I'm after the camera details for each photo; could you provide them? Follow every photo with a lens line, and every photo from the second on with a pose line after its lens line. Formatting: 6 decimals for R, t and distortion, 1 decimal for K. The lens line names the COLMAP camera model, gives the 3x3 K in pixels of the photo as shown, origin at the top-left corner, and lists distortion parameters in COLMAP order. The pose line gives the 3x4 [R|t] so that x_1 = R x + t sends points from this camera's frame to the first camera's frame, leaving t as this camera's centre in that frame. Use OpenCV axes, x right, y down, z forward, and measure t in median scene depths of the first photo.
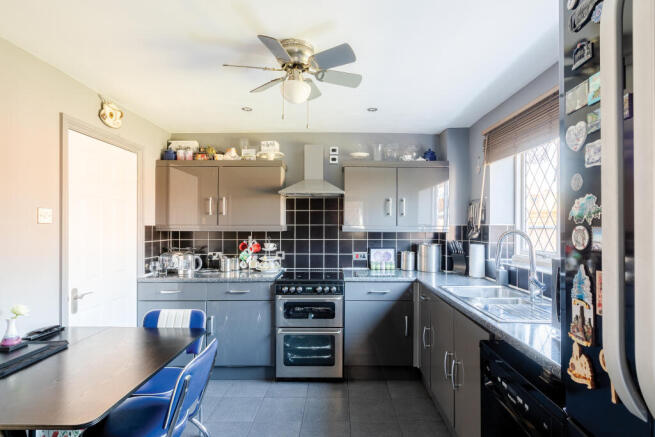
lens RADIAL K [[343.8, 0, 330.0], [0, 343.8, 219.7], [0, 0, 1]] dist [0.012754, 0.002617]
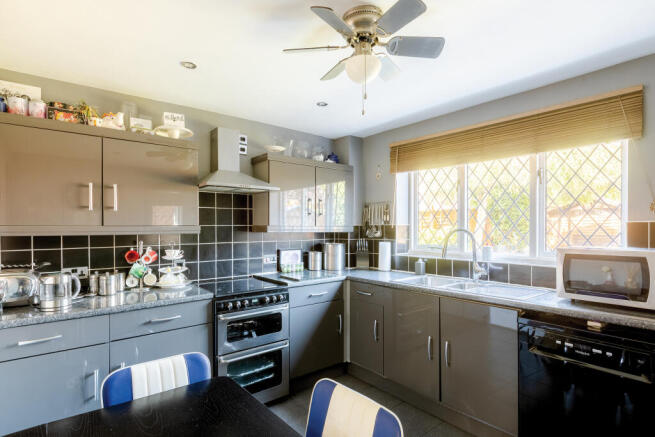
lens RADIAL K [[343.8, 0, 328.7], [0, 343.8, 223.2], [0, 0, 1]] dist [0.012754, 0.002617]
pose [[0.773859, 0.003015, 0.633351, -0.396106], [-0.009015, 0.999940, 0.006255, 0.002626], [-0.633294, -0.010551, 0.773840, 0.206144]]
